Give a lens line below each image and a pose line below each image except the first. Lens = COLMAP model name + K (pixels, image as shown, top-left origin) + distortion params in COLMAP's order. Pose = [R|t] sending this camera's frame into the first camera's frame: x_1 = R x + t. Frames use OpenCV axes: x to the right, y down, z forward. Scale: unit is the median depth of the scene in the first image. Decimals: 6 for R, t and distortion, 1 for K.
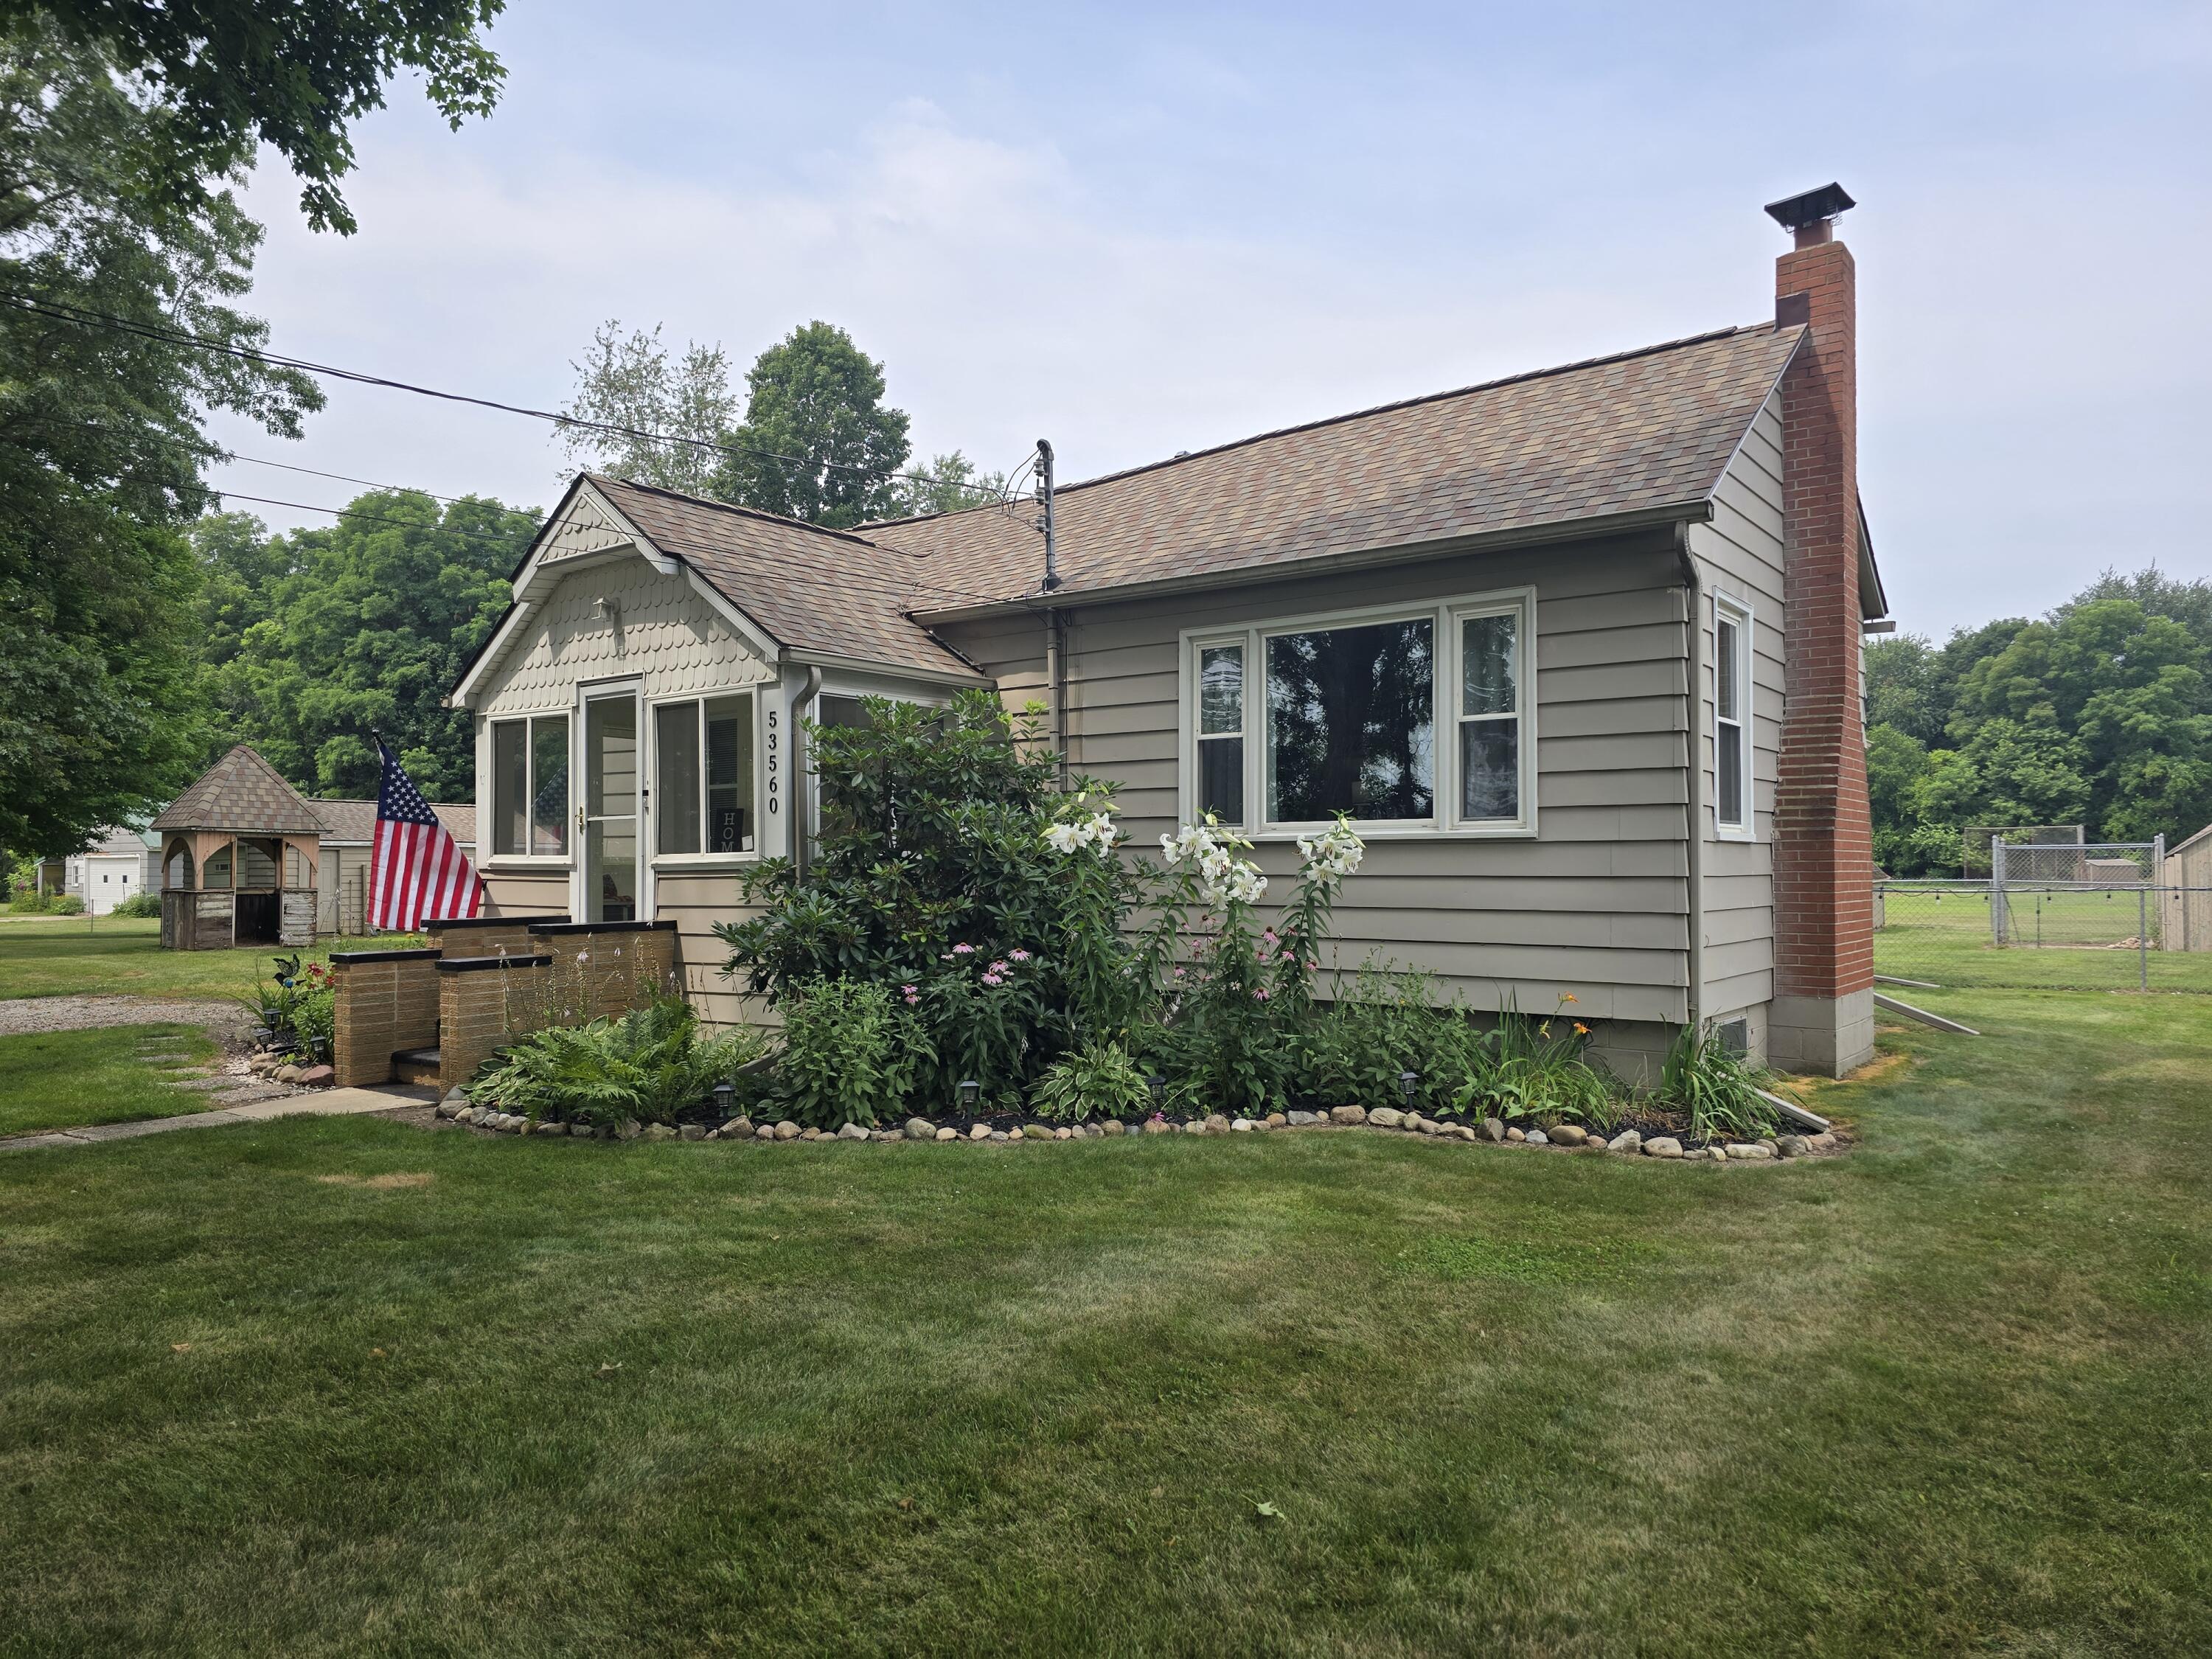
lens RADIAL K [[1478.7, 0, 1118.4], [0, 1478.7, 847.0], [0, 0, 1]] dist [0.068809, -0.049068]
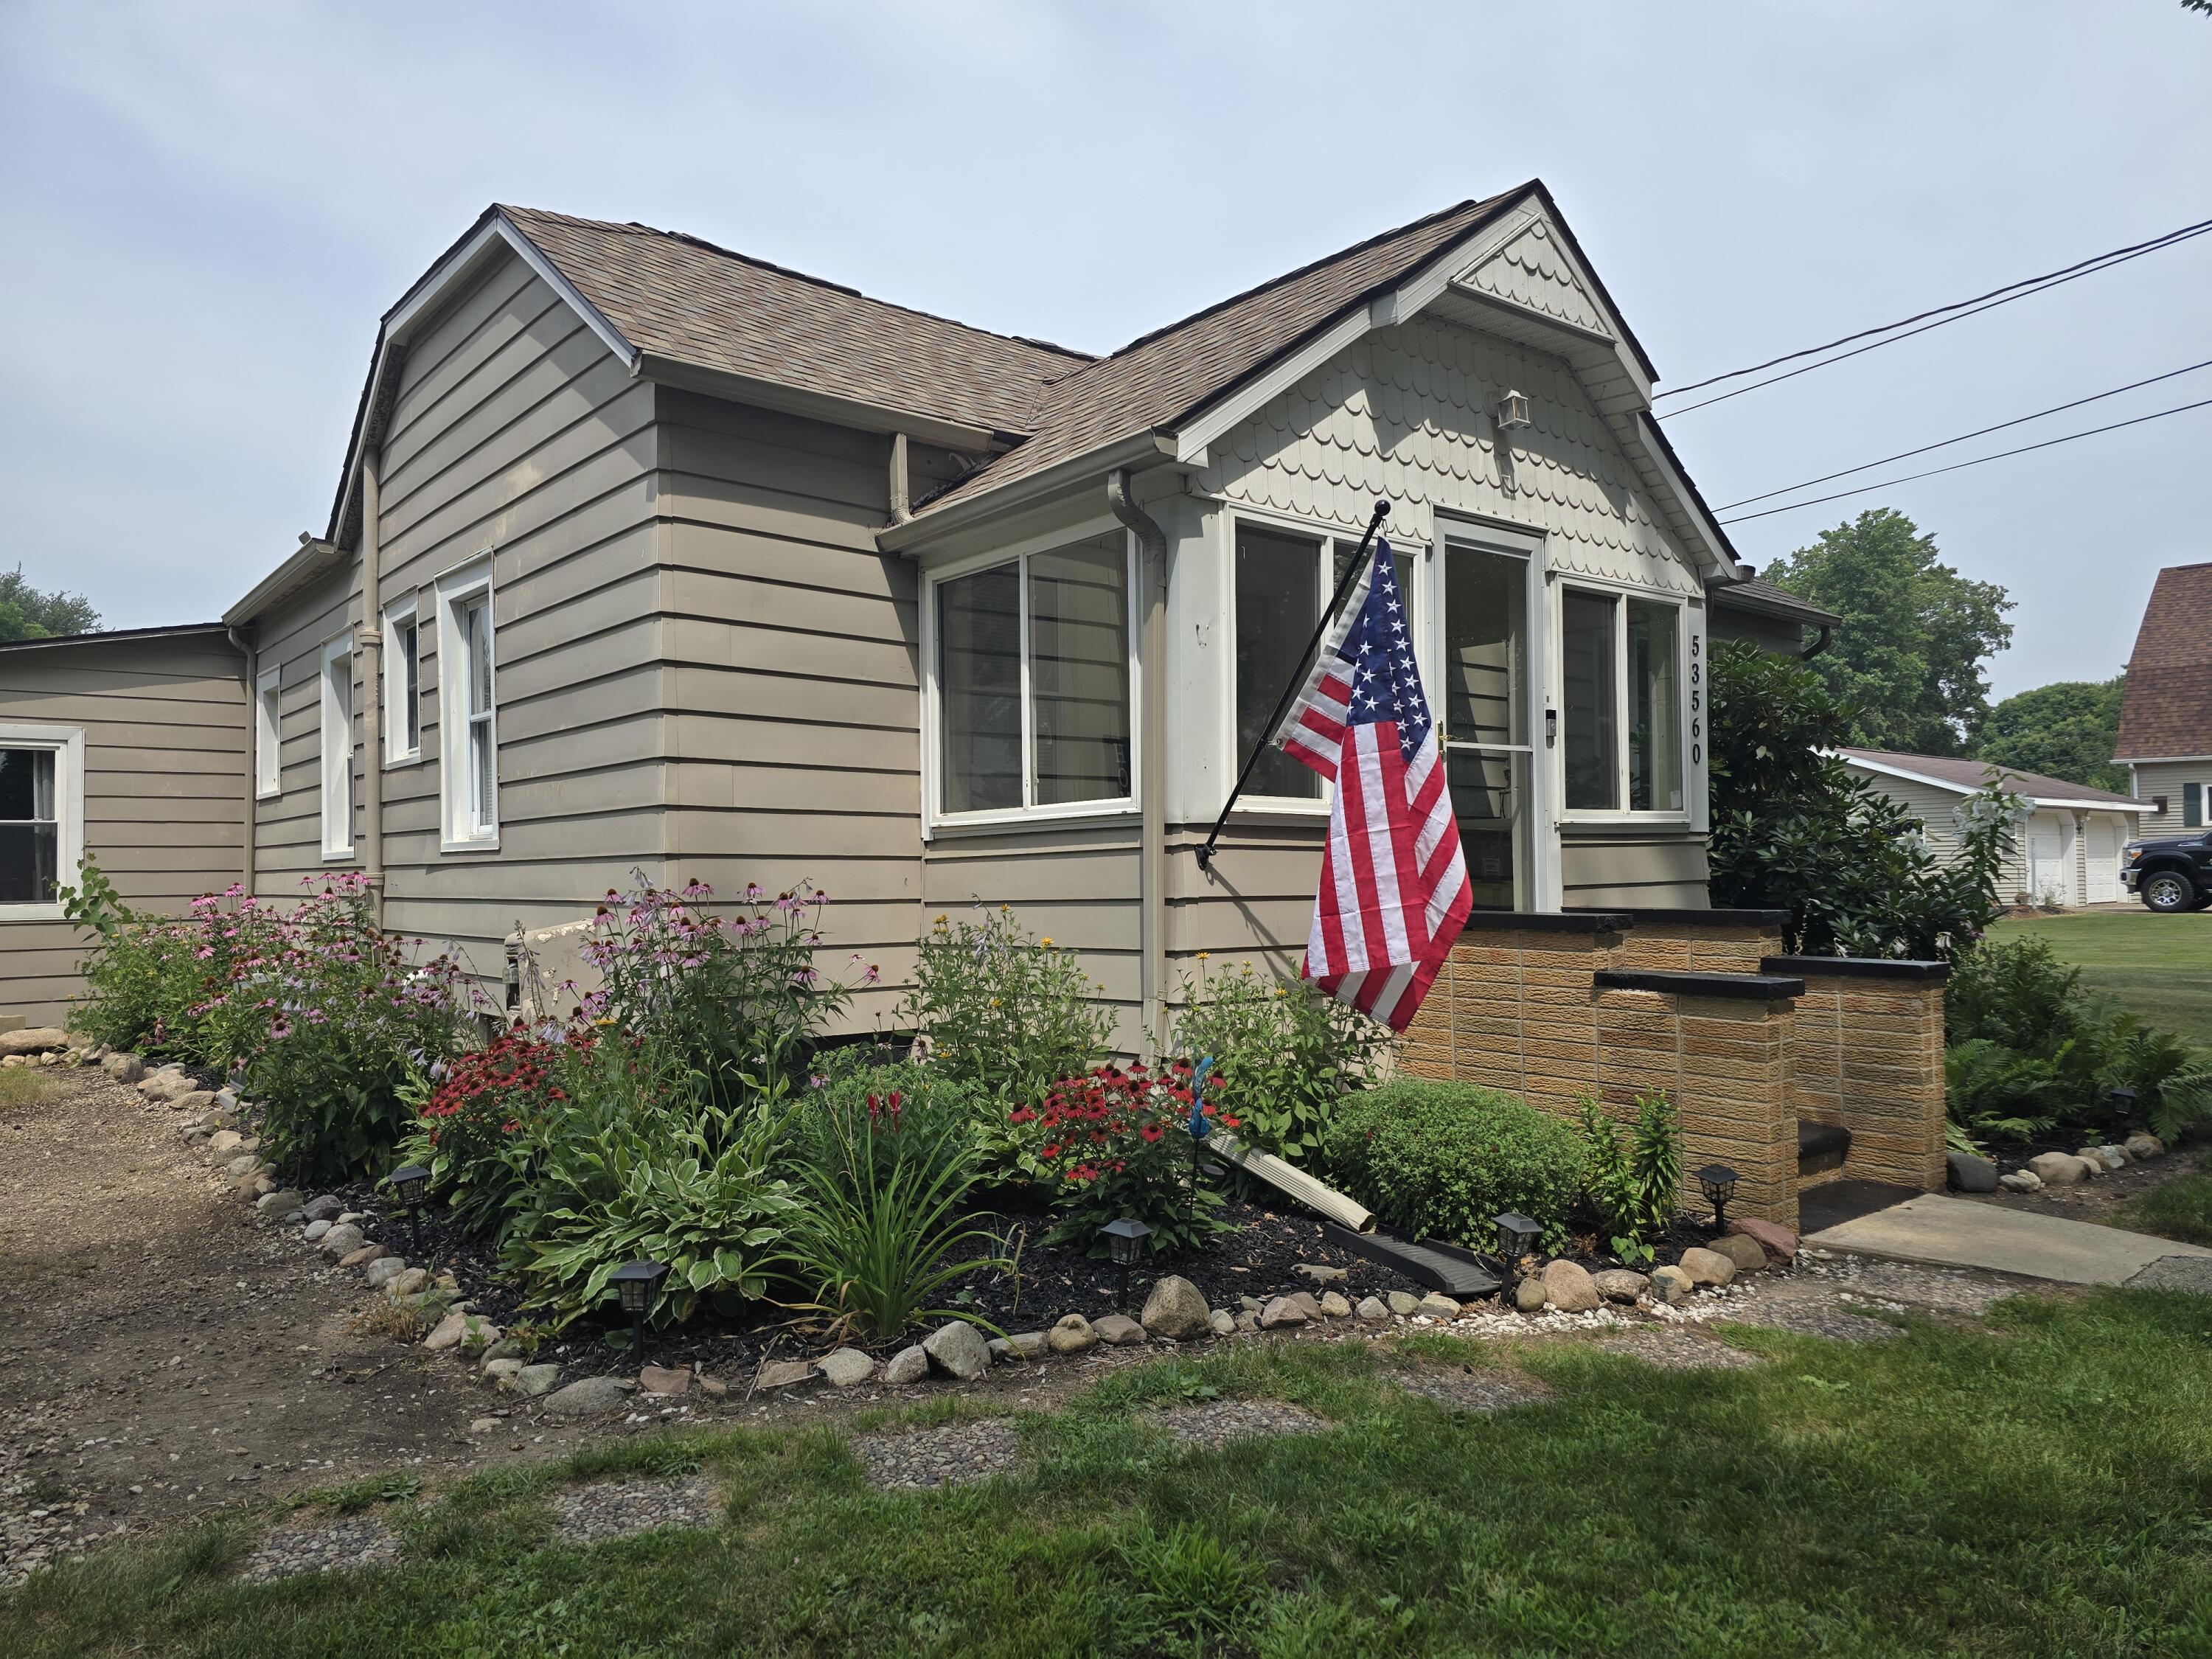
lens RADIAL K [[1478.7, 0, 1103.2], [0, 1478.7, 835.8], [0, 0, 1]] dist [0.068809, -0.049068]
pose [[0.224923, 0.025389, 0.974046, -0.994257], [-0.006181, 0.999678, -0.024630, 0.034406], [-0.974357, -0.000481, 0.225007, 1.038308]]
